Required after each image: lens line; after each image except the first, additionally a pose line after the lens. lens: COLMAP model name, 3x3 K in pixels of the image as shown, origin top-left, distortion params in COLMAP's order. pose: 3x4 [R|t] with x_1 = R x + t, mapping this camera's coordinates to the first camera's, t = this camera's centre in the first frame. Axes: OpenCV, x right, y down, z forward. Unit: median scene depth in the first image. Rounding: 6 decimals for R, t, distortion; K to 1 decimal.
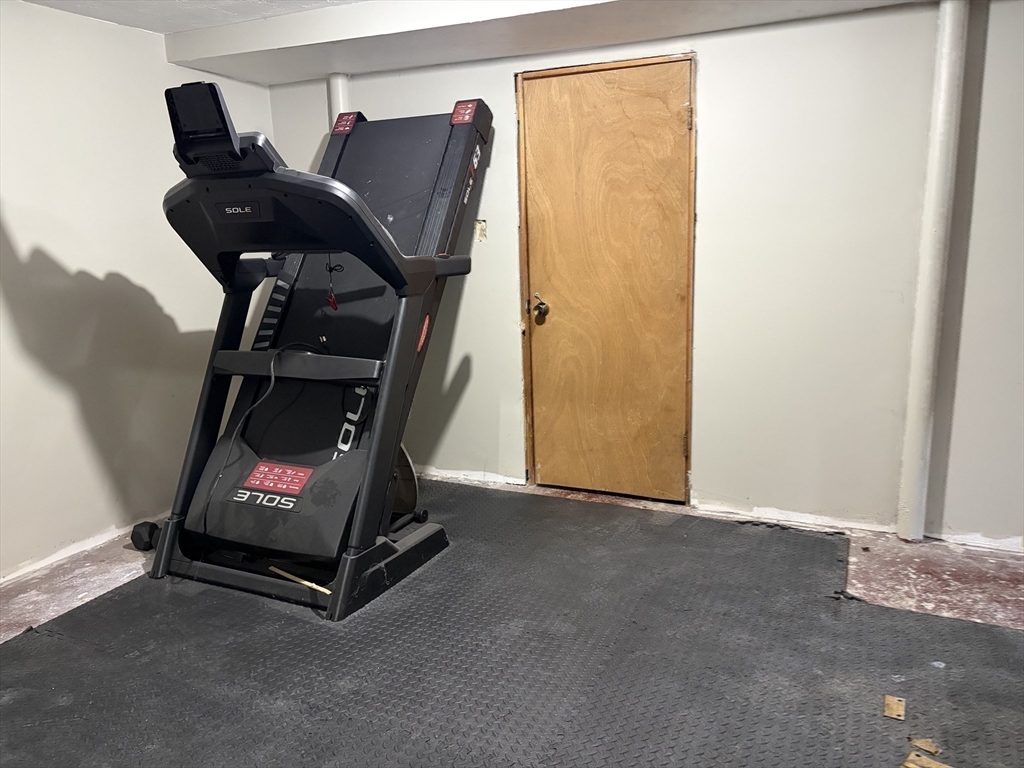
lens RADIAL K [[787.4, 0, 511.5], [0, 787.4, 383.1], [0, 0, 1]] dist [0.036241, -0.024999]
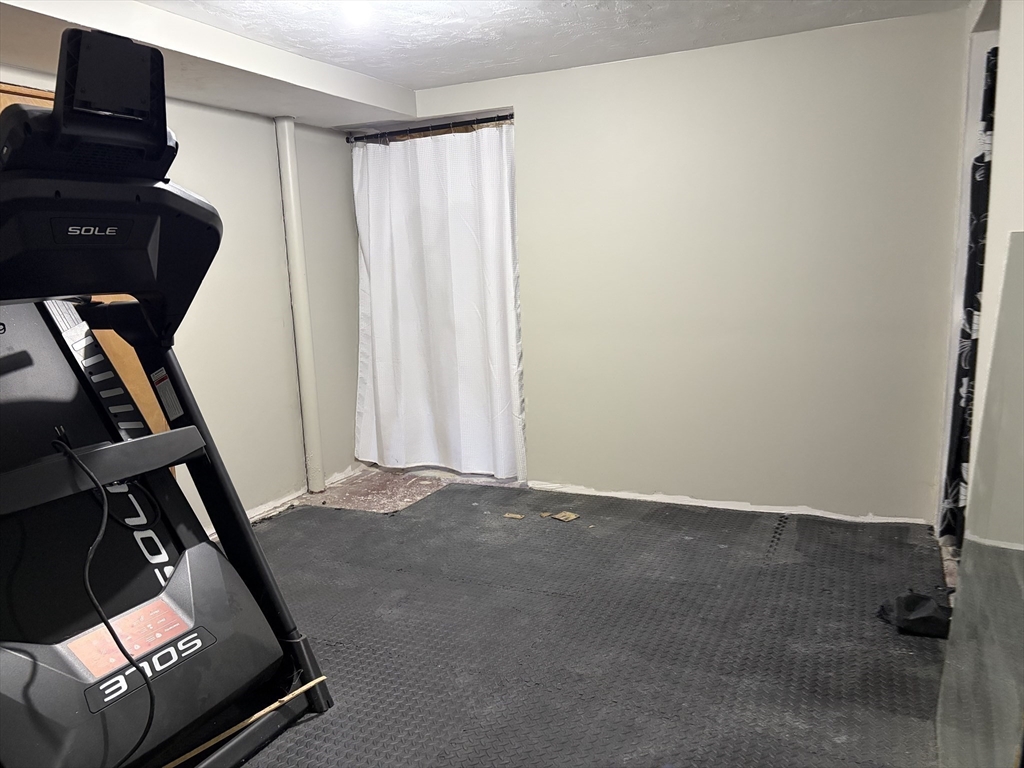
lens RADIAL K [[787.4, 0, 511.2], [0, 787.4, 386.0], [0, 0, 1]] dist [0.036241, -0.024999]
pose [[-0.001018, -0.136083, 0.990697, -0.978796], [0.240039, 0.961699, 0.132346, -0.097901], [-0.970763, 0.237940, 0.031686, 0.659362]]
